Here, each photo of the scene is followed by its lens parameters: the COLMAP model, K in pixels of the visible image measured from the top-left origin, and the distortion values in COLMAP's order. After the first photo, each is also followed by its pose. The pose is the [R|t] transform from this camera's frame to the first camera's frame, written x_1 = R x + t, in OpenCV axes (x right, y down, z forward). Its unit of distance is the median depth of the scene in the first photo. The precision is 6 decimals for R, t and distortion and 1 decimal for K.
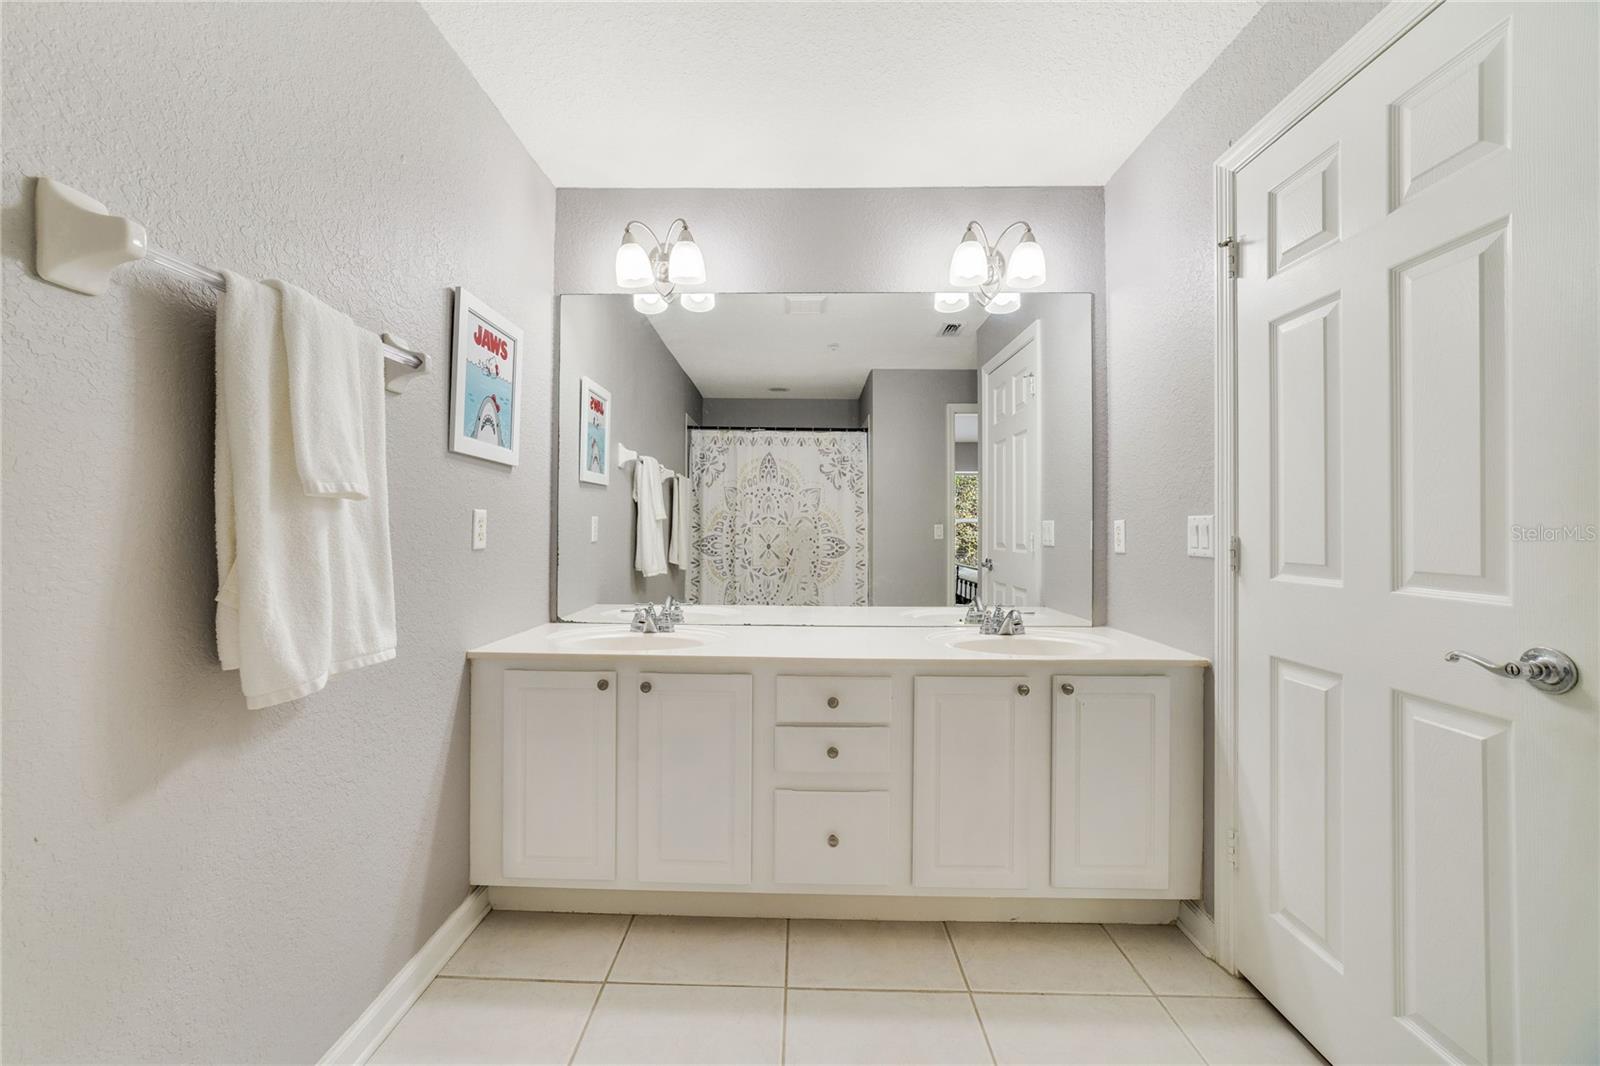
lens RADIAL K [[618.2, 0, 785.0], [0, 618.2, 523.4], [0, 0, 1]] dist [-0.030053, 0.009322]
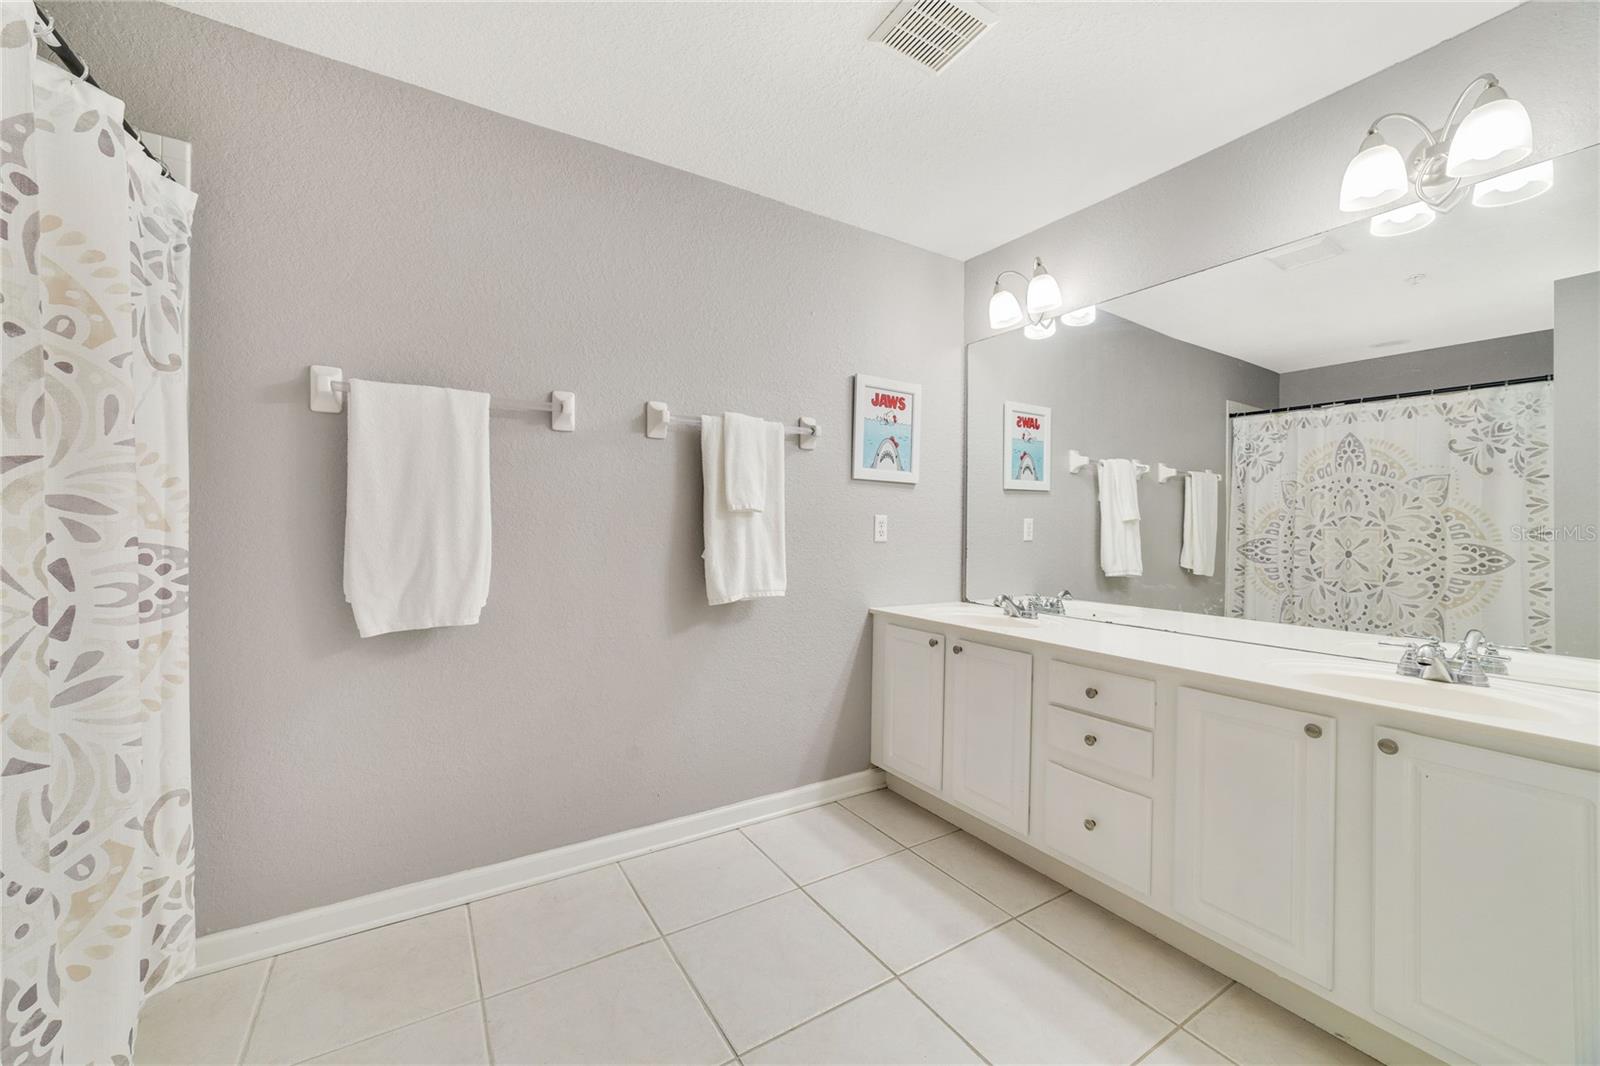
lens RADIAL K [[618.2, 0, 785.0], [0, 618.2, 523.4], [0, 0, 1]] dist [-0.030053, 0.009322]
pose [[0.540260, -0.003752, -0.841490, 0.234130], [0.000558, 0.999991, -0.004101, 0.001359], [0.841498, 0.001746, 0.540257, -0.003121]]
